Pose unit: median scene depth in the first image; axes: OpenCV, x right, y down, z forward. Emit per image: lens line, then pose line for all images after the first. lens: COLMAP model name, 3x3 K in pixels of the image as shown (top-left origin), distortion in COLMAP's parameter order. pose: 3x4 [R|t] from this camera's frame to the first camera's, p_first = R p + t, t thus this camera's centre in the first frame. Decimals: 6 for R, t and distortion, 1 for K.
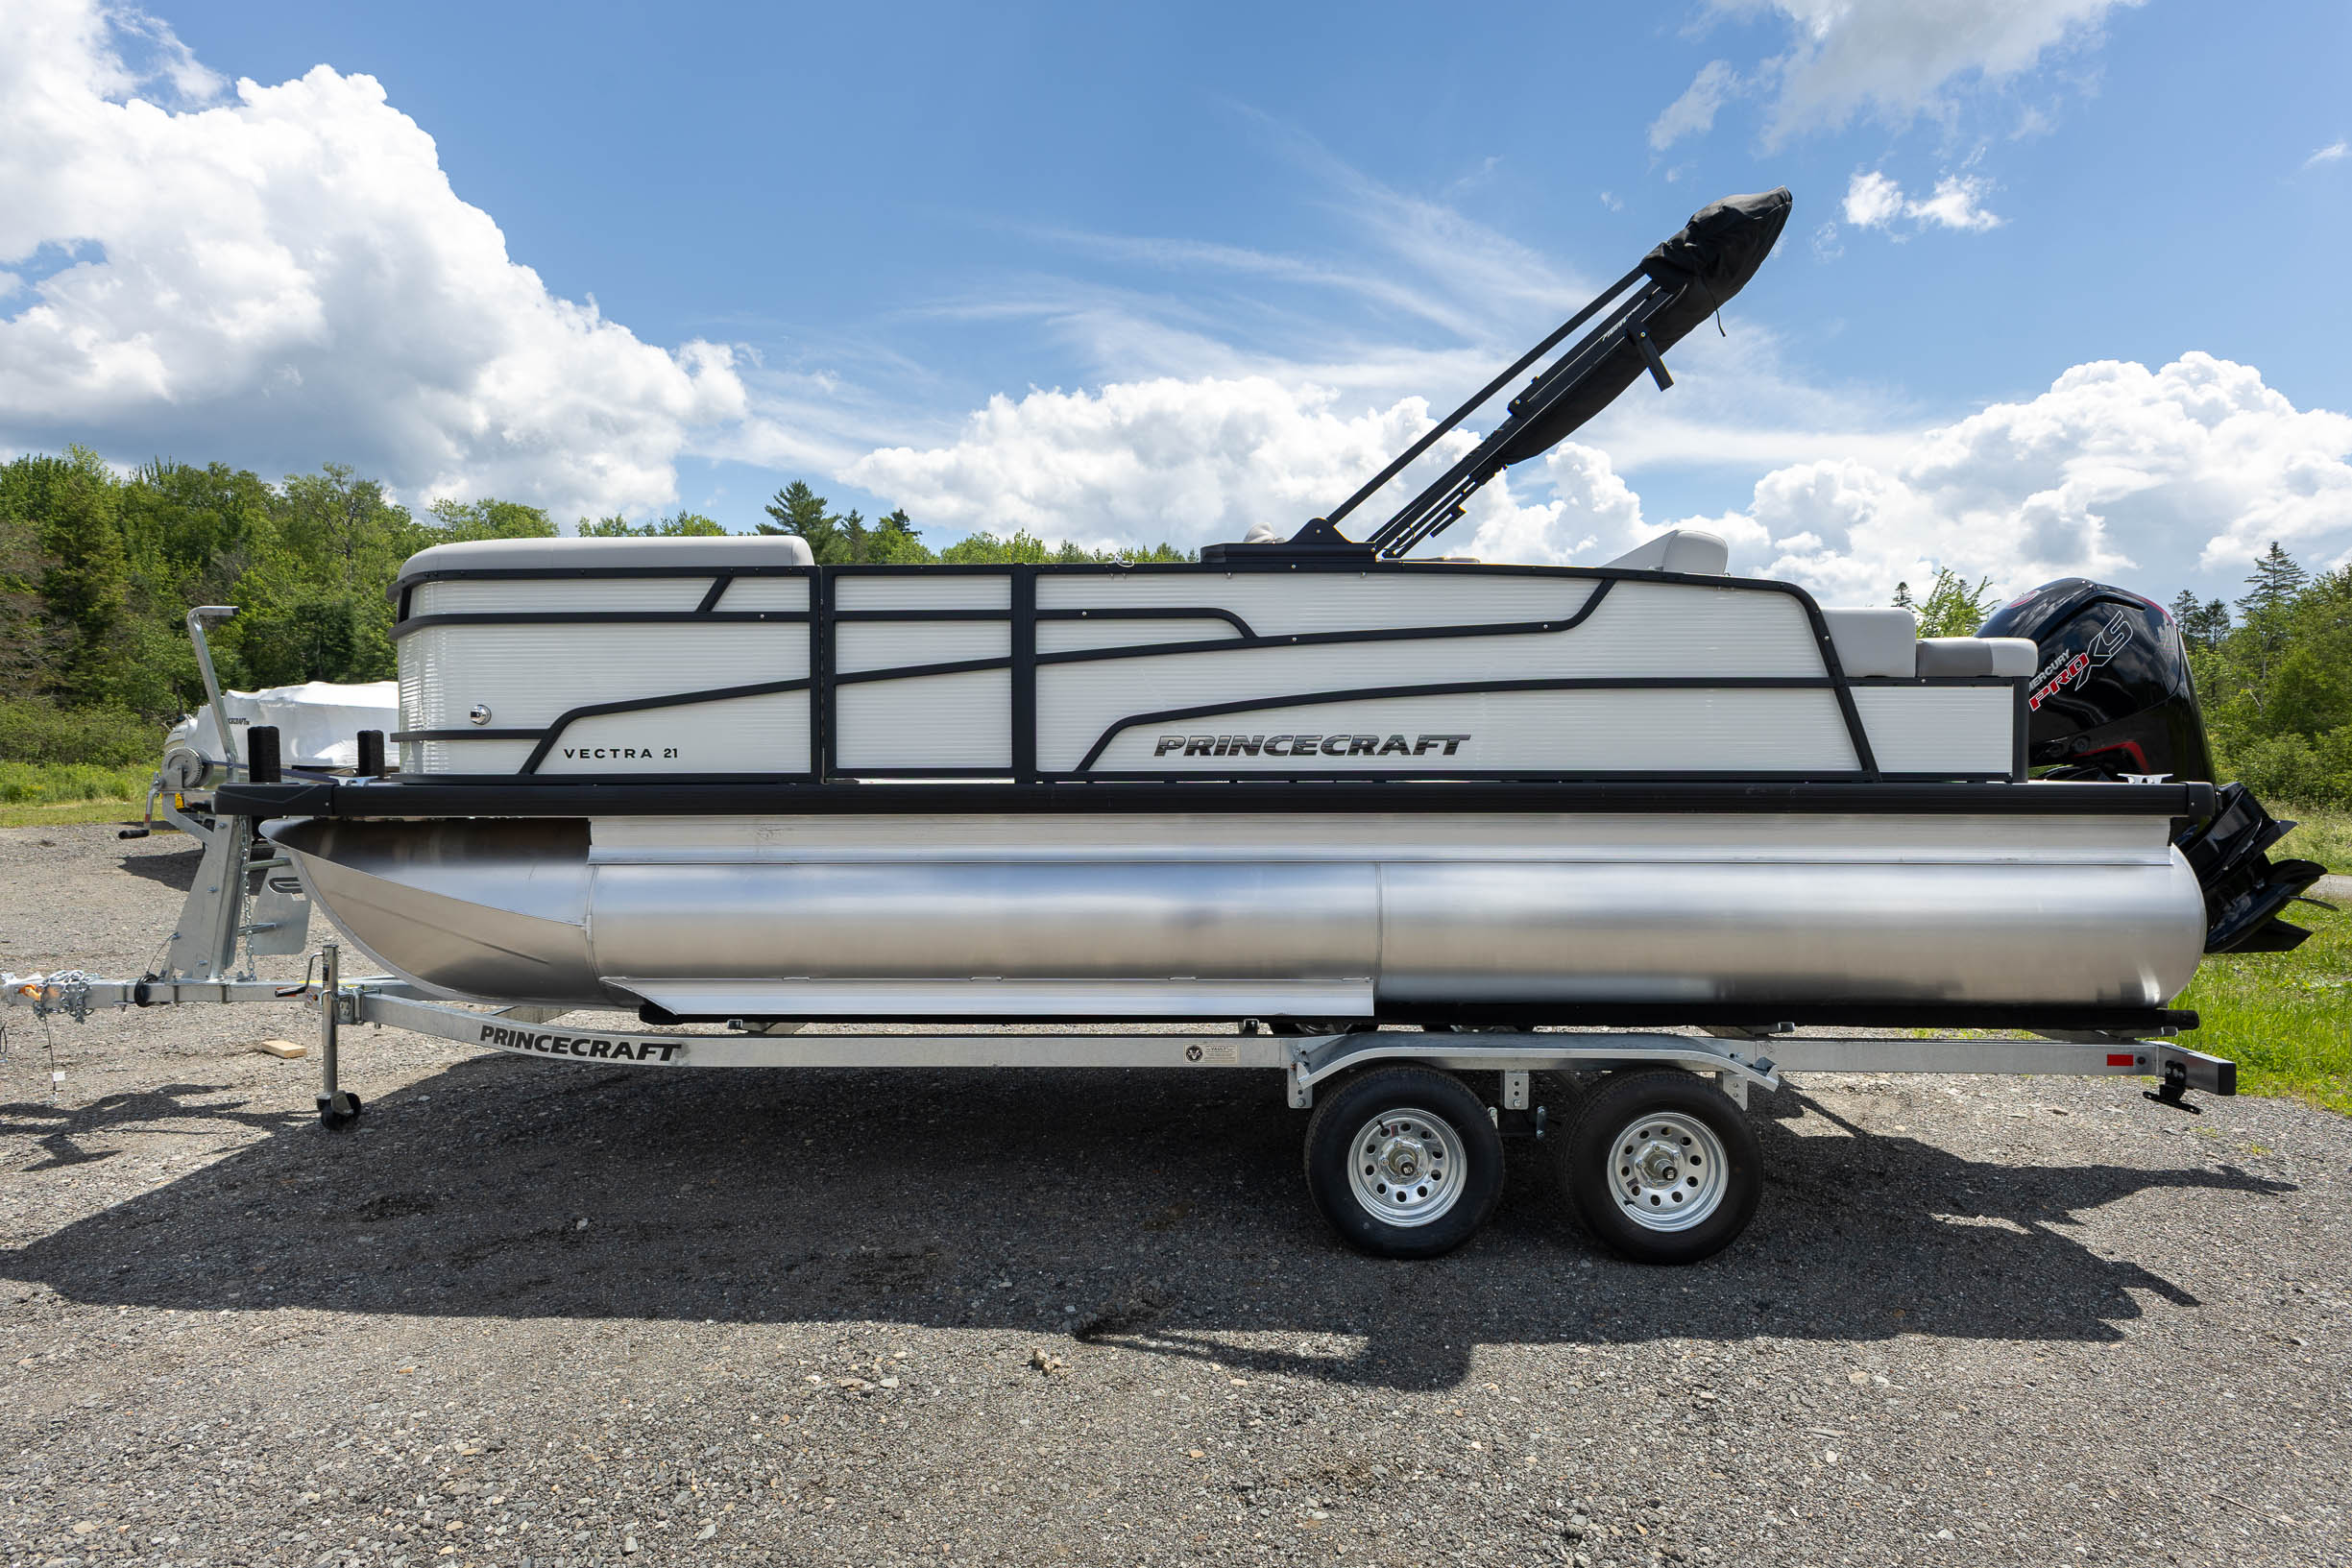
lens RADIAL K [[1158.4, 0, 1297.4], [0, 1158.4, 800.6], [0, 0, 1]] dist [0.003772, -0.001794]
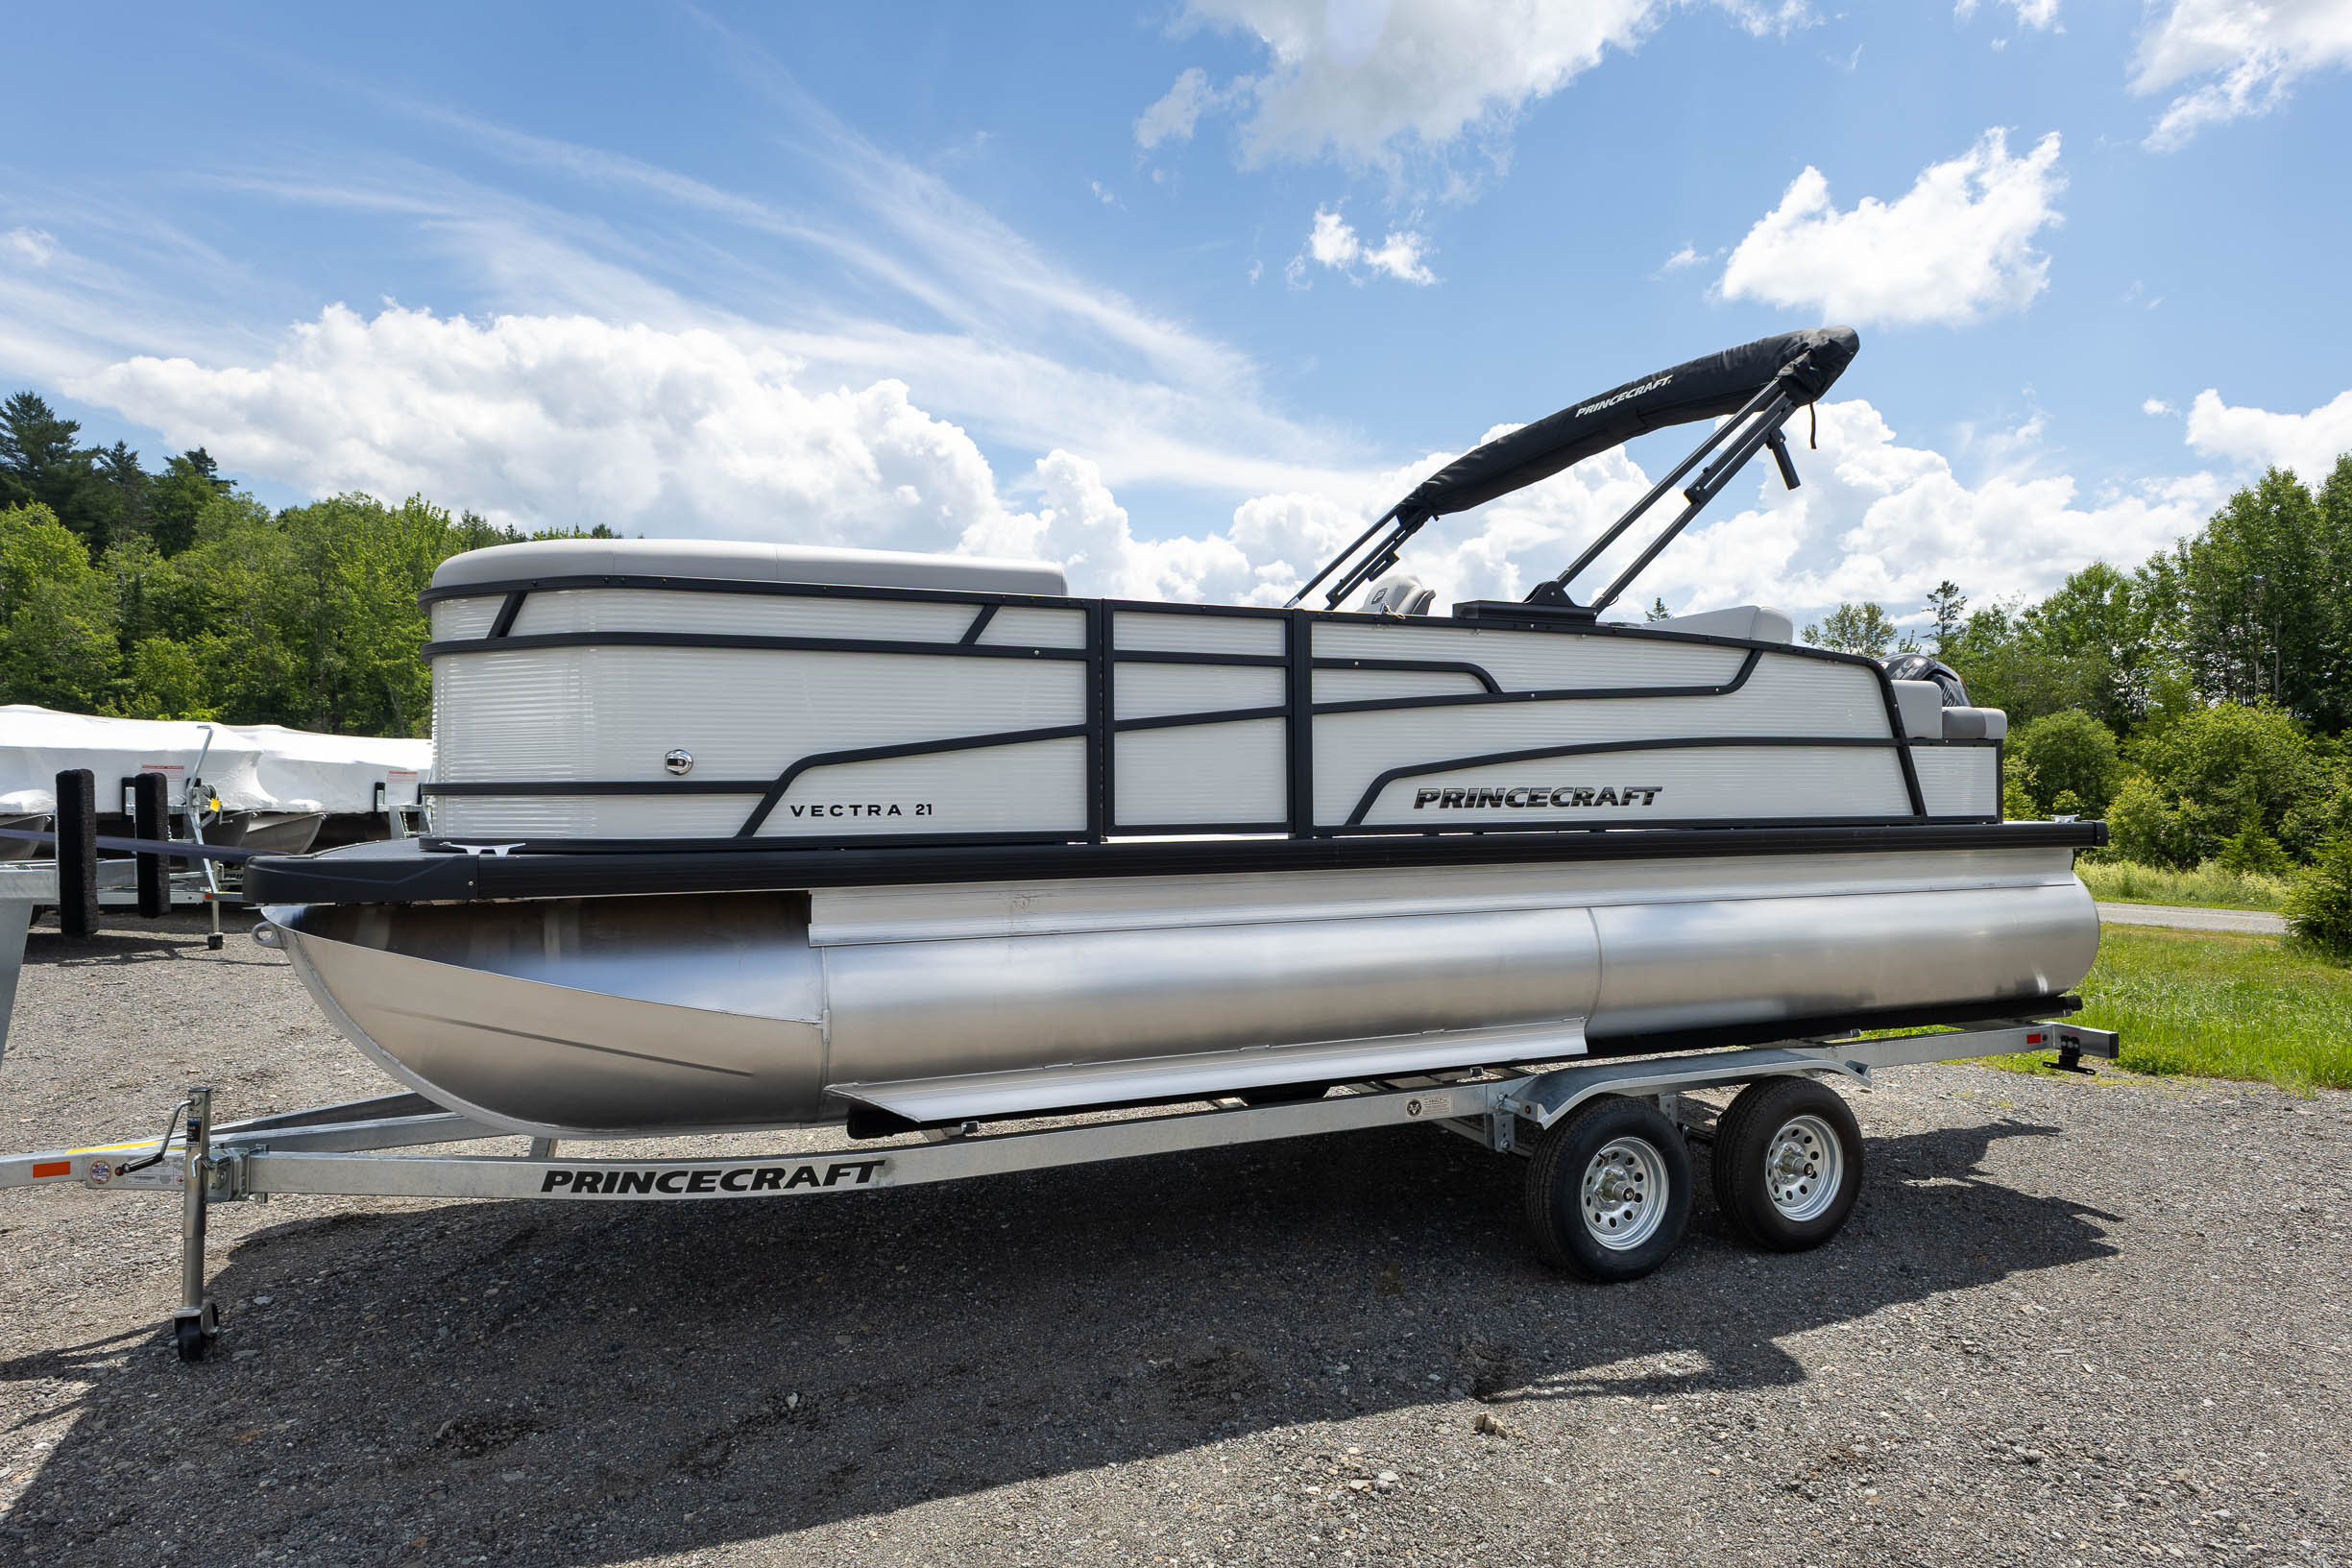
lens RADIAL K [[1303.4, 0, 1170.1], [0, 1303.4, 793.3], [0, 0, 1]] dist [0.016603, -0.005417]
pose [[0.914823, -0.004552, 0.403830, -0.754056], [0.015856, 0.999570, -0.024653, -0.026776], [-0.403544, 0.028956, 0.914502, 0.060226]]
